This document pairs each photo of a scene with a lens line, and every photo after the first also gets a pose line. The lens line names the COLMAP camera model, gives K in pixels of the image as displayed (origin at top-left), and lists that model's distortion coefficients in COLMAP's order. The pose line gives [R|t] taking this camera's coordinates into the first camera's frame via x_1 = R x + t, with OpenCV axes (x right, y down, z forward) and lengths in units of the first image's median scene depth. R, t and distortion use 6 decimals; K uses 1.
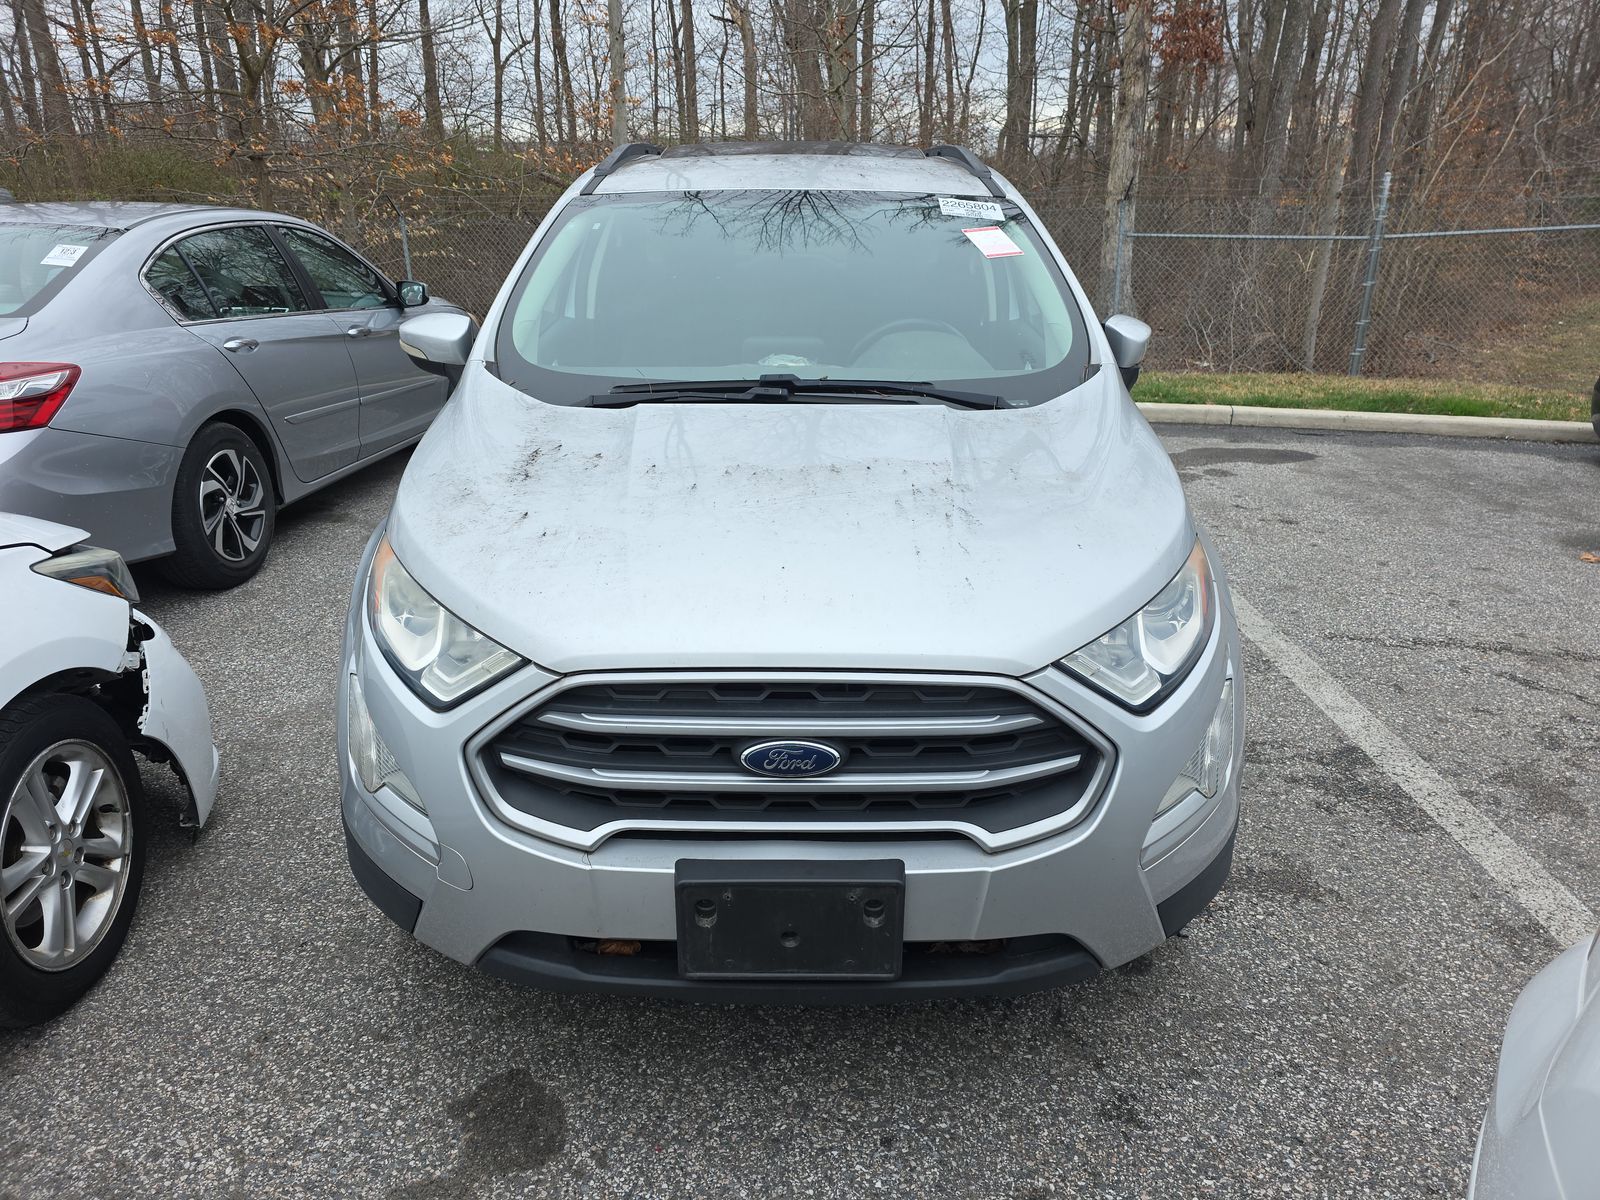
lens RADIAL K [[1071.1, 0, 786.6], [0, 1071.1, 584.7], [0, 0, 1]] dist [0.043106, -0.030433]
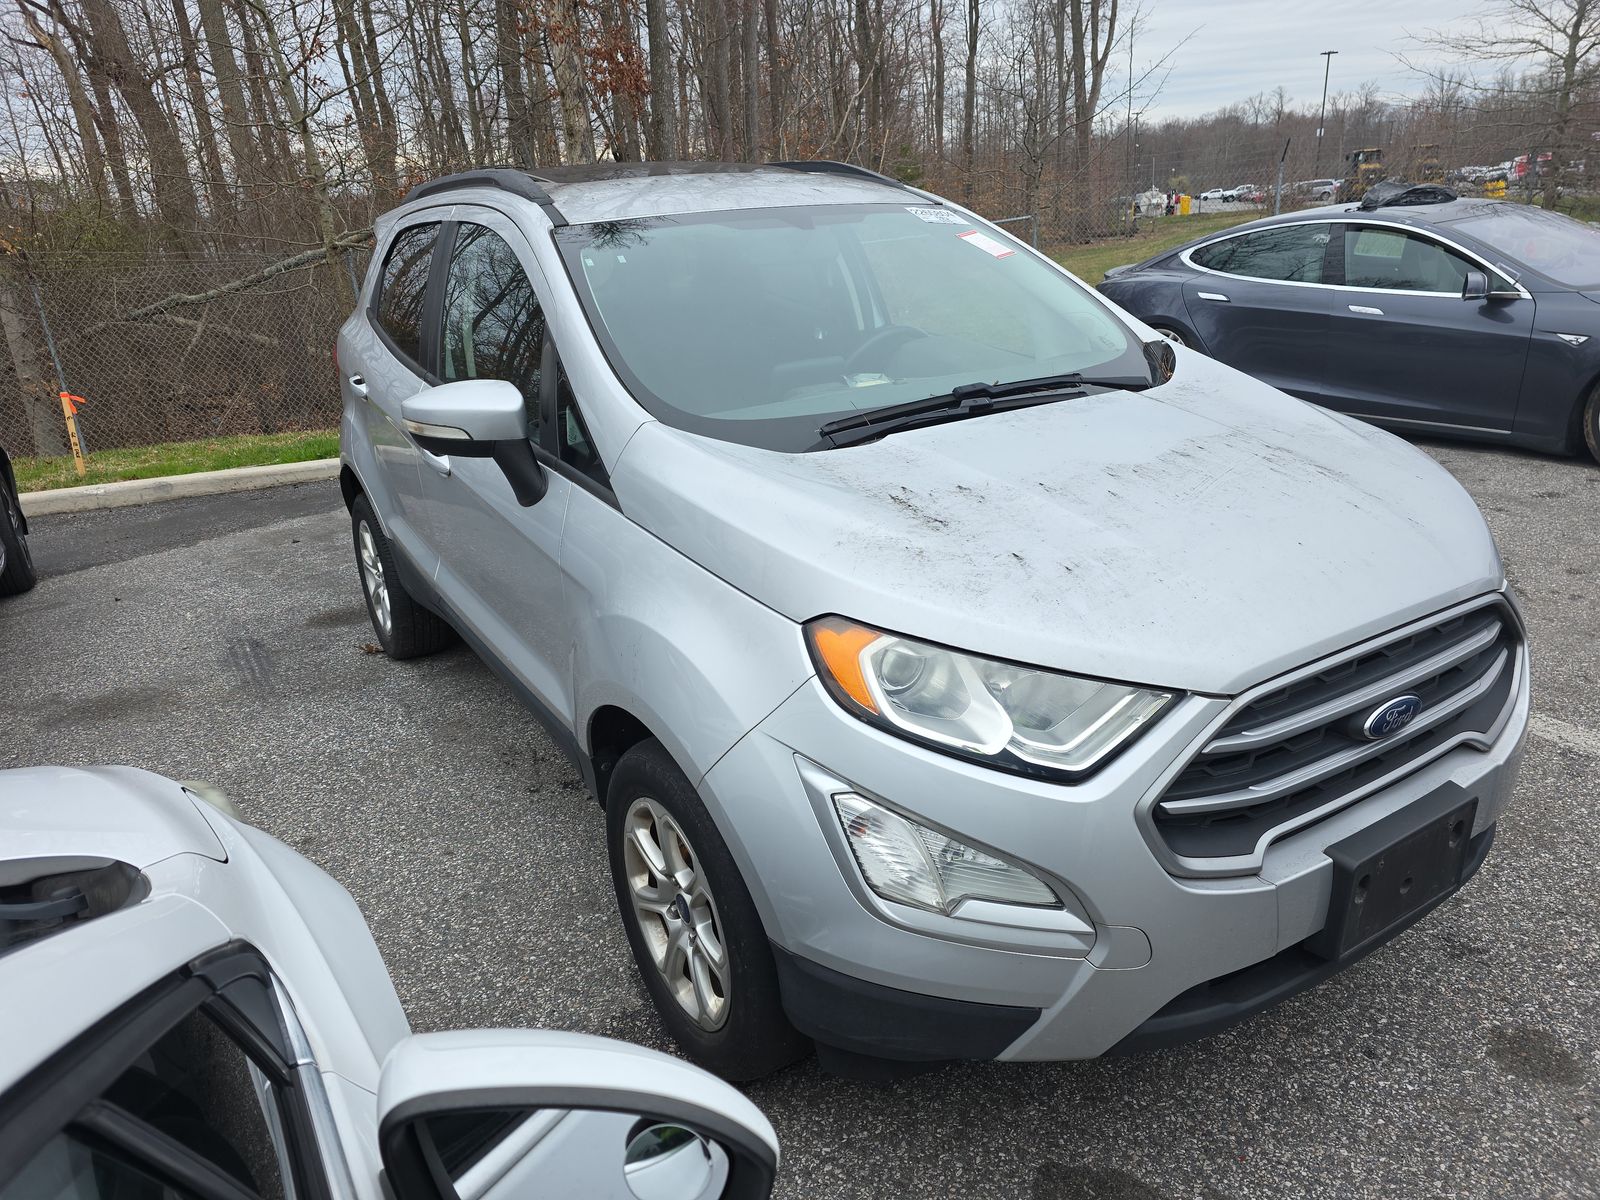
lens RADIAL K [[1071.1, 0, 795.2], [0, 1071.1, 614.7], [0, 0, 1]] dist [0.043106, -0.030433]
pose [[0.843824, -0.233447, 0.483181, -0.785271], [0.235521, 0.970171, 0.057422, -0.104551], [-0.482173, 0.065345, 0.873636, 0.290385]]
